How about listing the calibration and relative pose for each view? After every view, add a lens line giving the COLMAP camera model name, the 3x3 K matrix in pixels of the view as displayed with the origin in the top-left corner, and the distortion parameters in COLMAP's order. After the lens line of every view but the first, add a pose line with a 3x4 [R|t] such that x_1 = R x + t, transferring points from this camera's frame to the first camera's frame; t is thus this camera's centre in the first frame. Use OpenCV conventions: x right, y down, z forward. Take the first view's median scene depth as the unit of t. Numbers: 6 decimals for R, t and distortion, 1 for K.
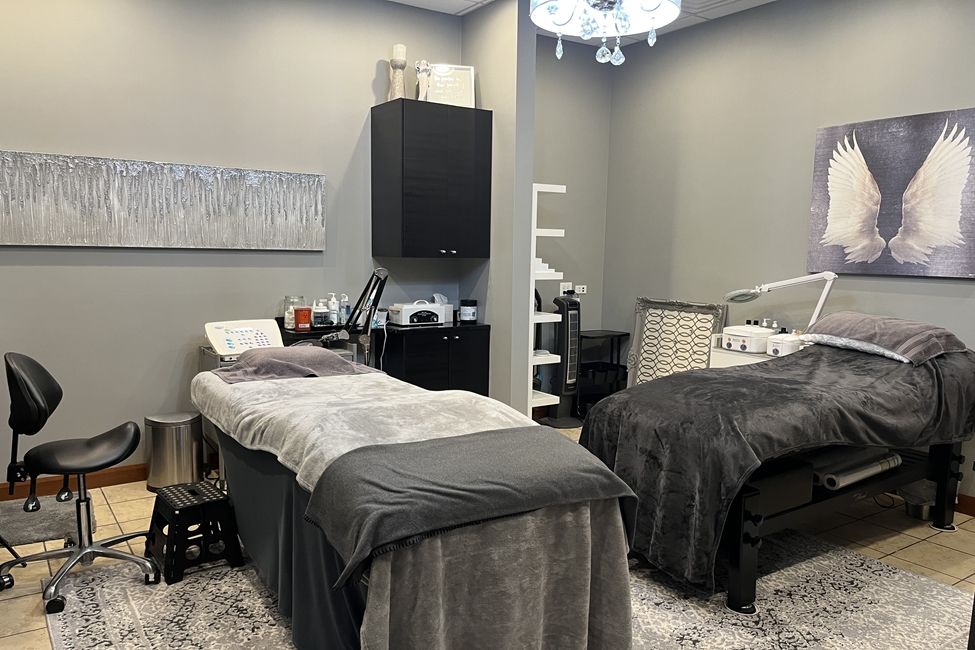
lens RADIAL K [[739.5, 0, 487.2], [0, 739.5, 326.1], [0, 0, 1]] dist [0.002103, -0.017173]
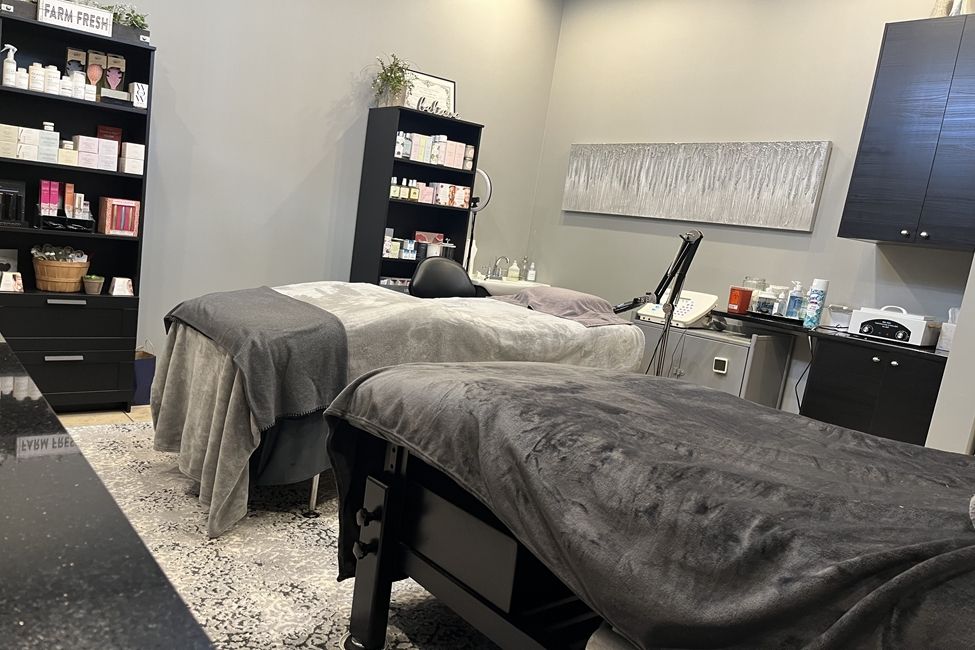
lens RADIAL K [[739.5, 0, 487.6], [0, 739.5, 323.7], [0, 0, 1]] dist [0.002103, -0.017173]
pose [[0.093276, 0.113830, -0.989112, 0.600177], [-0.232005, 0.968580, 0.089588, 0.007528], [0.968232, 0.221122, 0.116754, 0.597061]]
